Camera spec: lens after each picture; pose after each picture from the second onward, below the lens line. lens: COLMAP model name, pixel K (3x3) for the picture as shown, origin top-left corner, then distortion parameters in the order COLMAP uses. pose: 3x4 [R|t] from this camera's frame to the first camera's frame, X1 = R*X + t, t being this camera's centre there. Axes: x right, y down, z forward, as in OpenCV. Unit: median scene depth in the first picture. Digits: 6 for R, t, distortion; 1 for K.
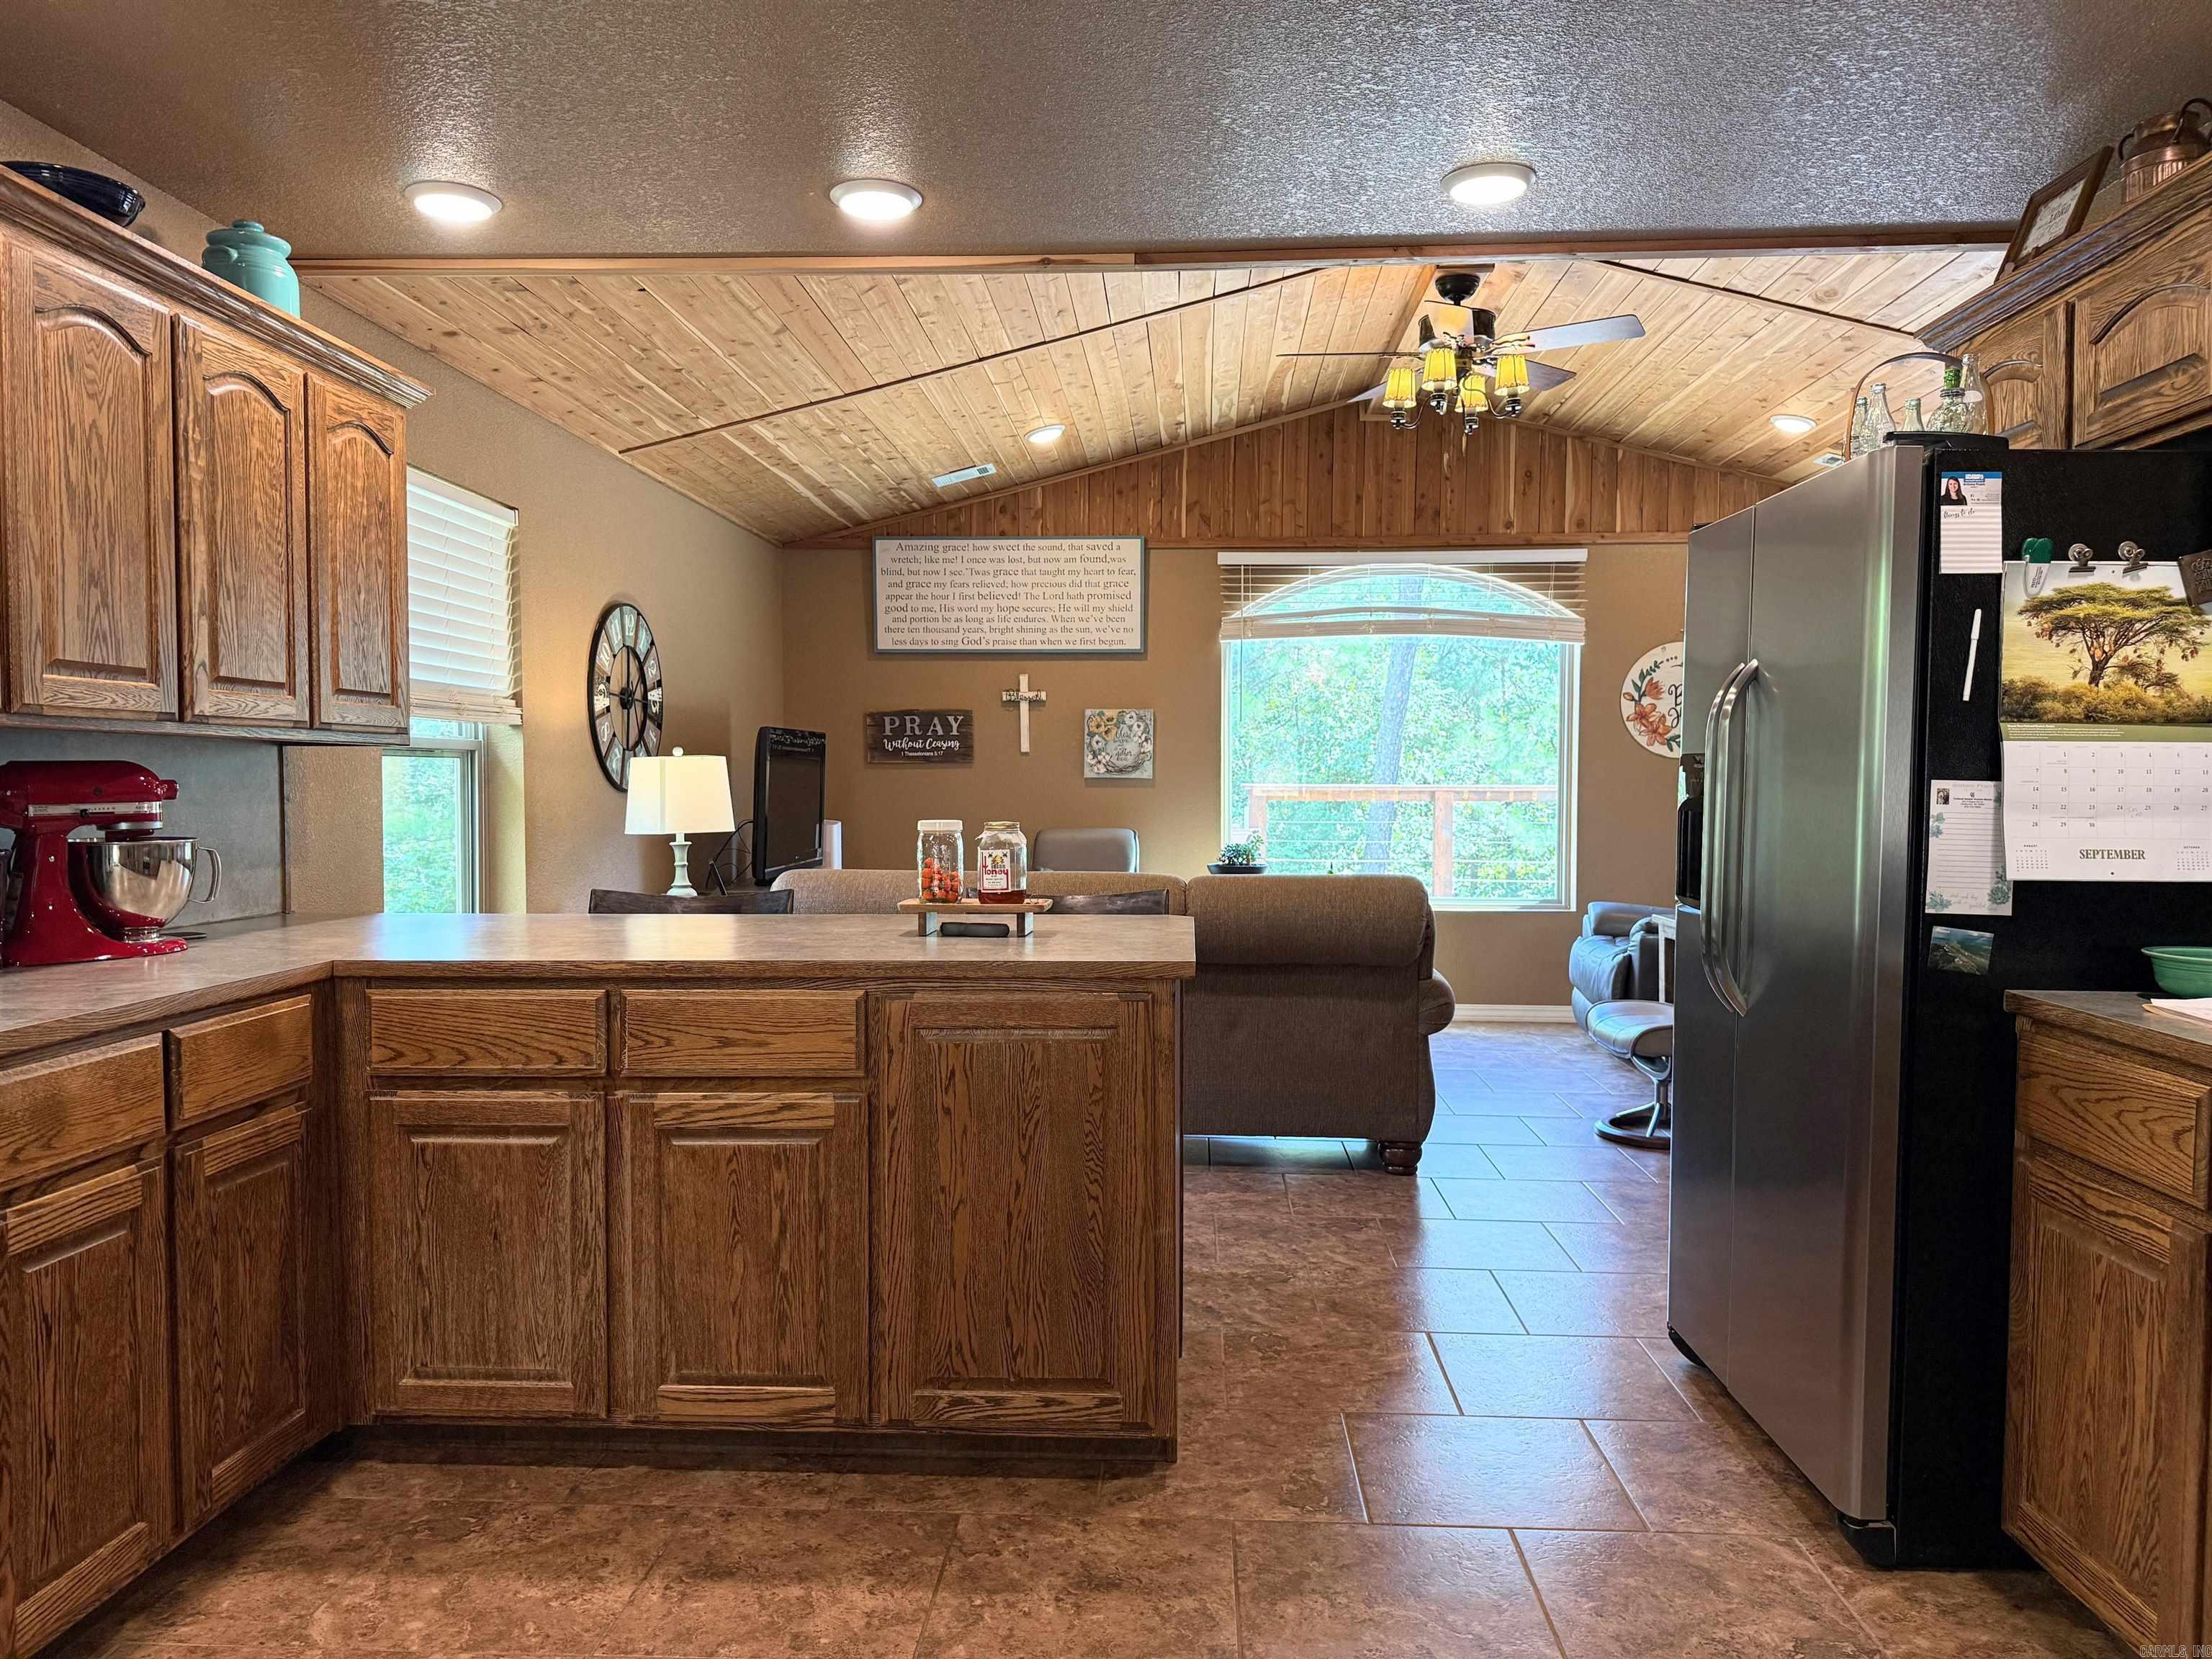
lens RADIAL K [[1548.8, 0, 1100.2], [0, 1548.8, 831.2], [0, 0, 1]] dist [0.064048, -0.082834]
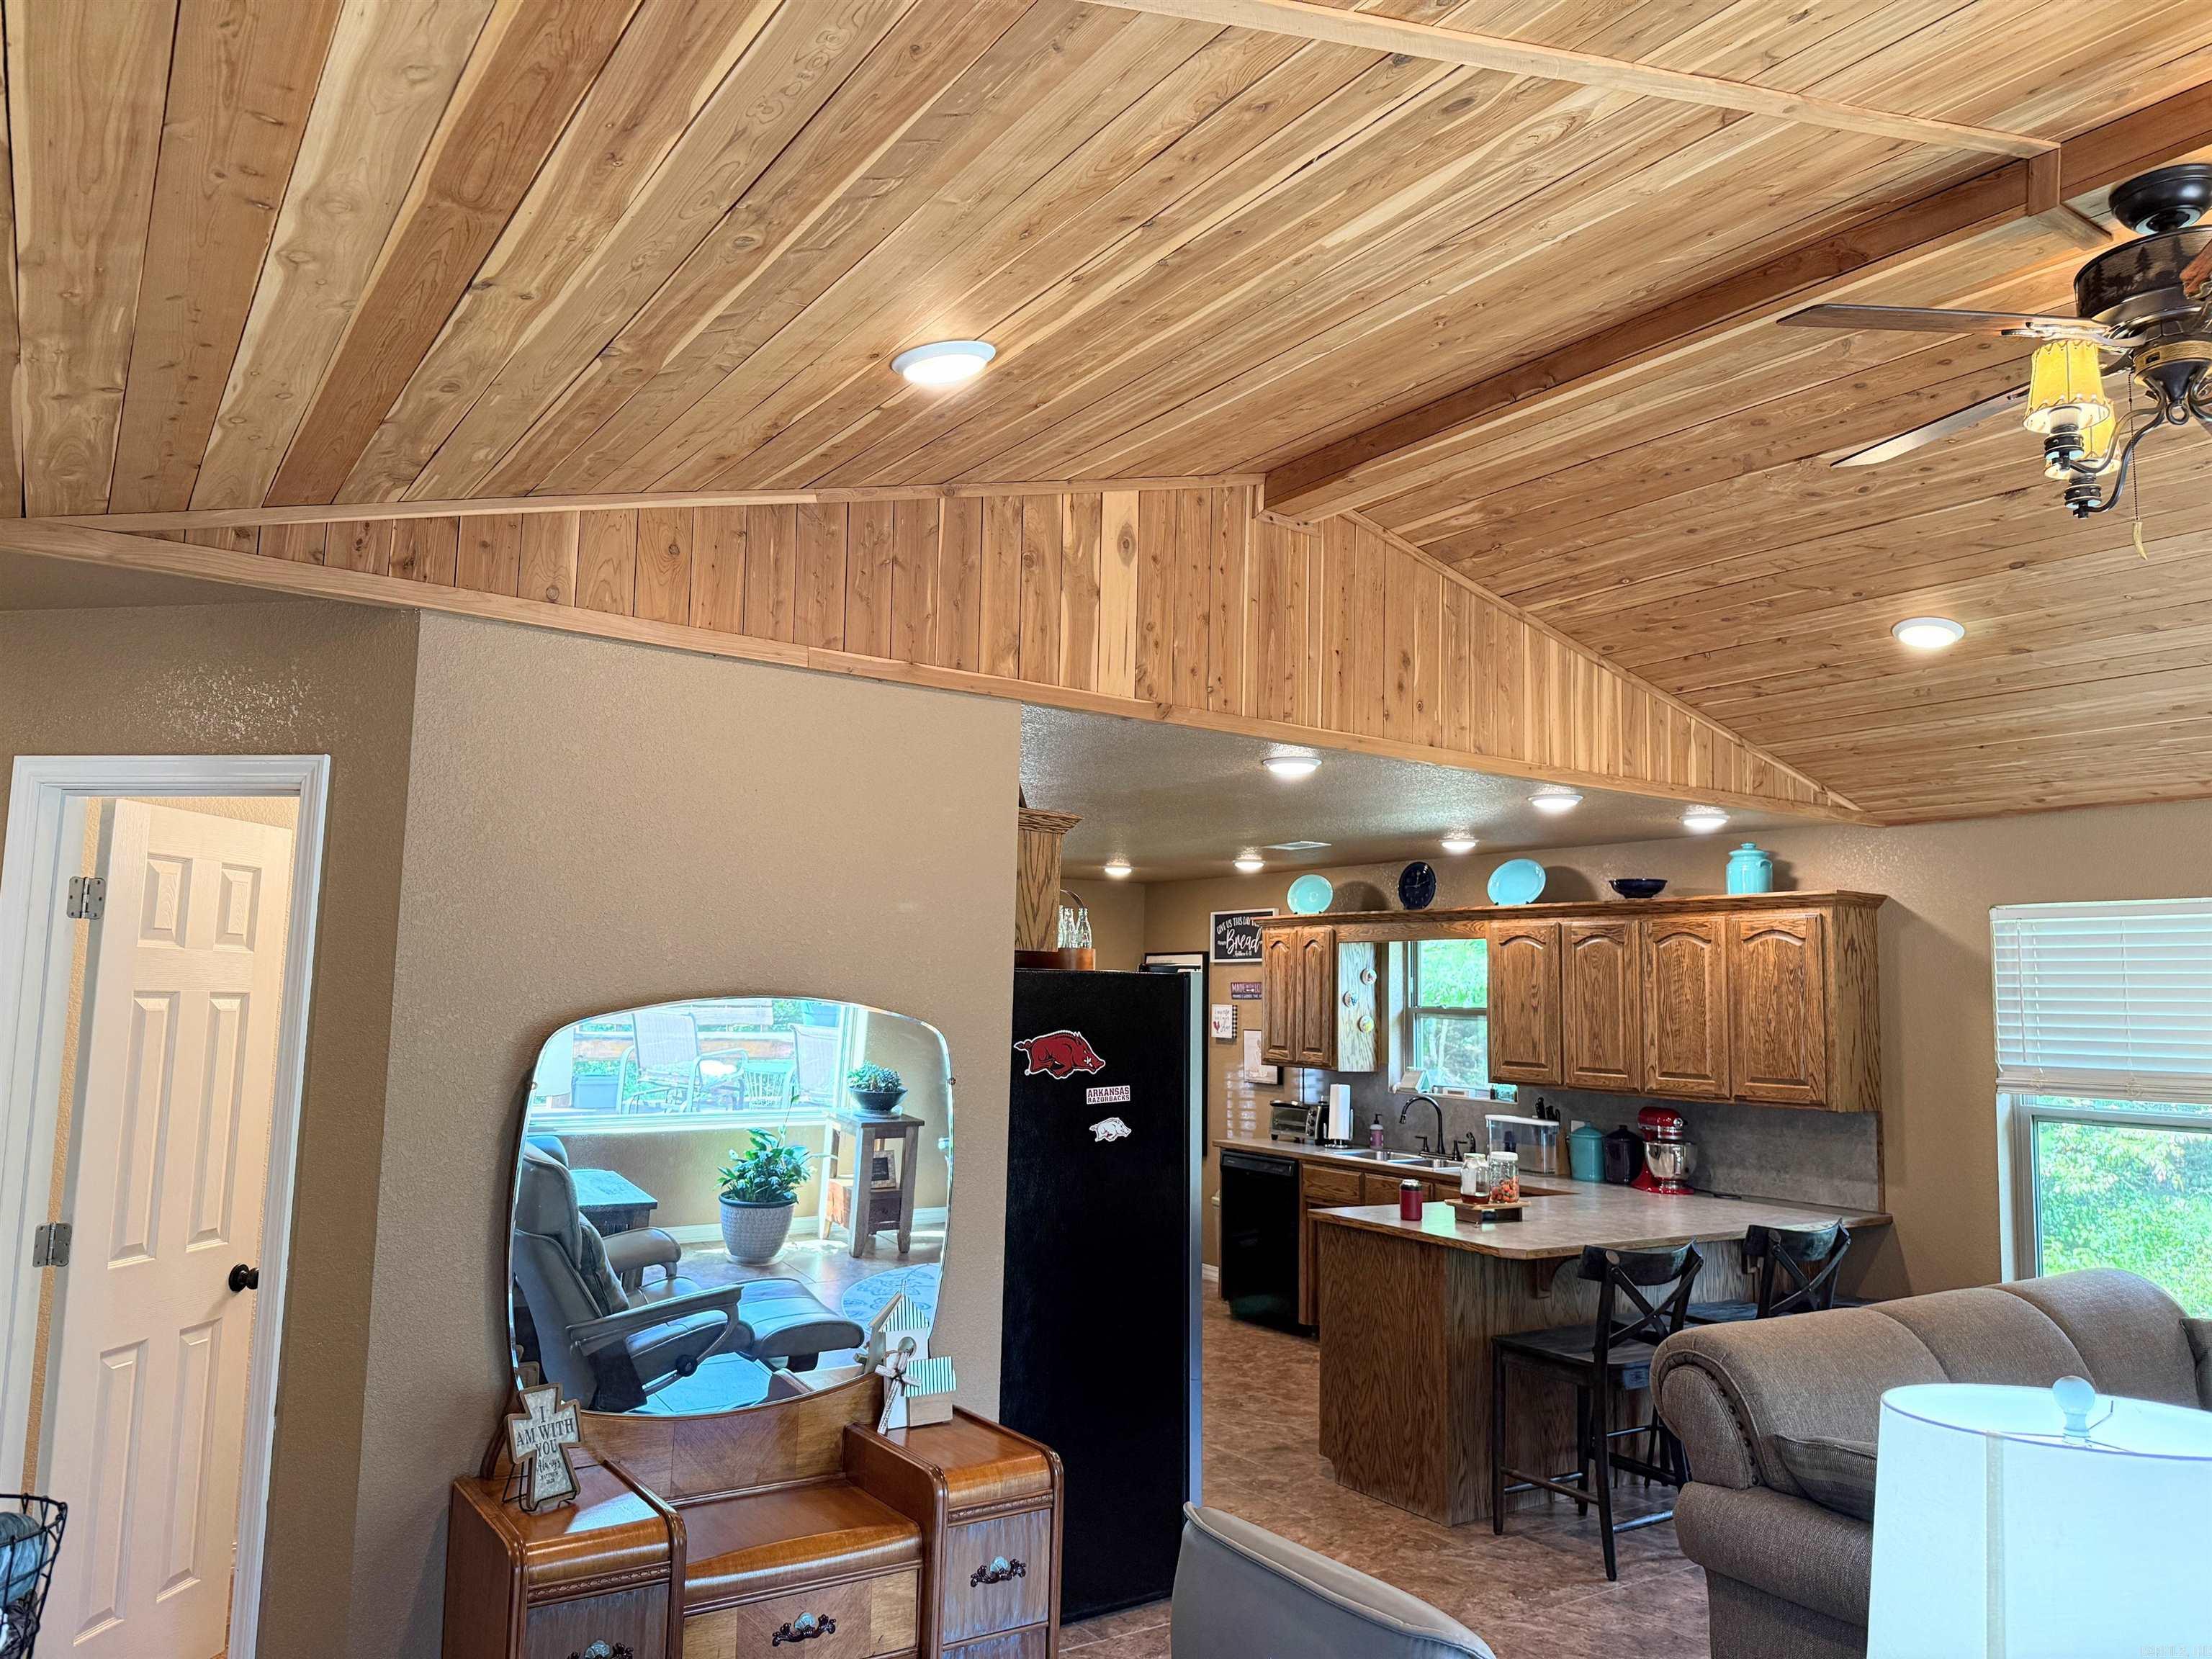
lens RADIAL K [[1548.8, 0, 1066.3], [0, 1548.8, 823.8], [0, 0, 1]] dist [0.064048, -0.082834]
pose [[-0.807066, -0.090936, -0.583417, 0.735294], [-0.047823, 0.994890, -0.088915, -0.106513], [0.588522, -0.043860, -0.807291, 1.160658]]
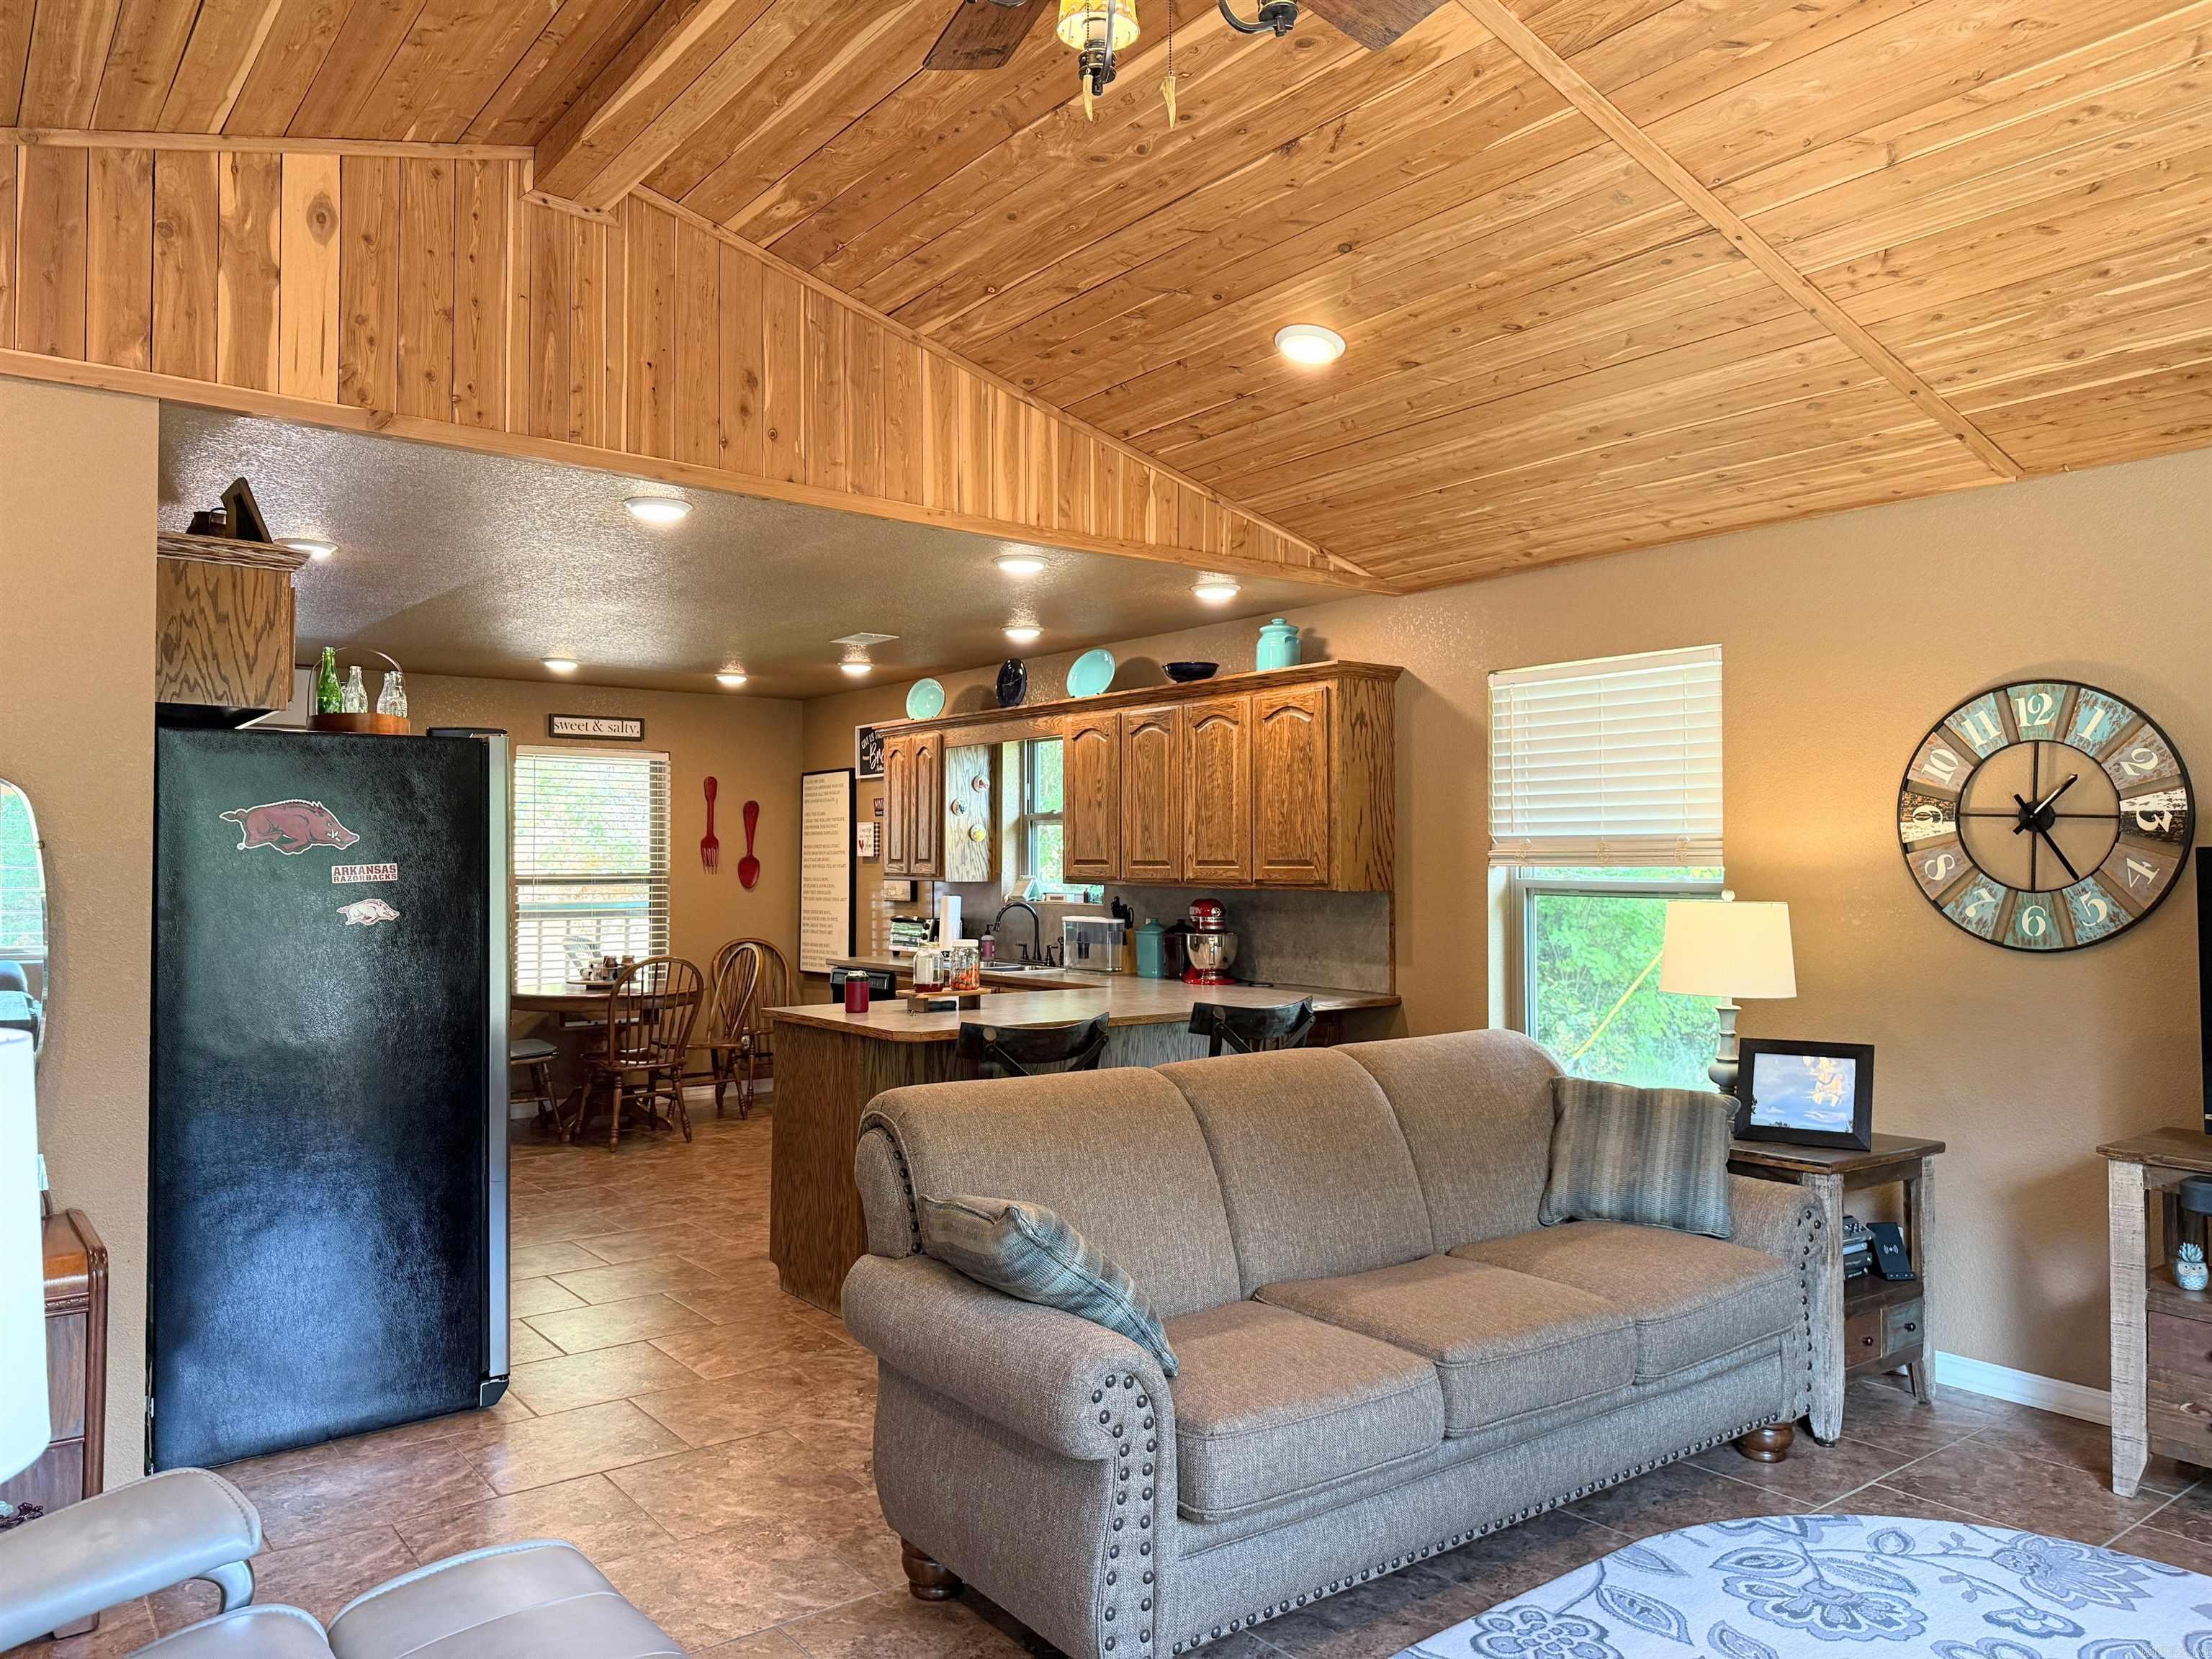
lens RADIAL K [[1548.8, 0, 1099.0], [0, 1548.8, 824.8], [0, 0, 1]] dist [0.064048, -0.082834]
pose [[-0.761631, -0.019542, -0.647716, 0.462337], [-0.024421, 0.999701, -0.001446, -0.070951], [0.647551, 0.014717, -0.761880, 1.266643]]
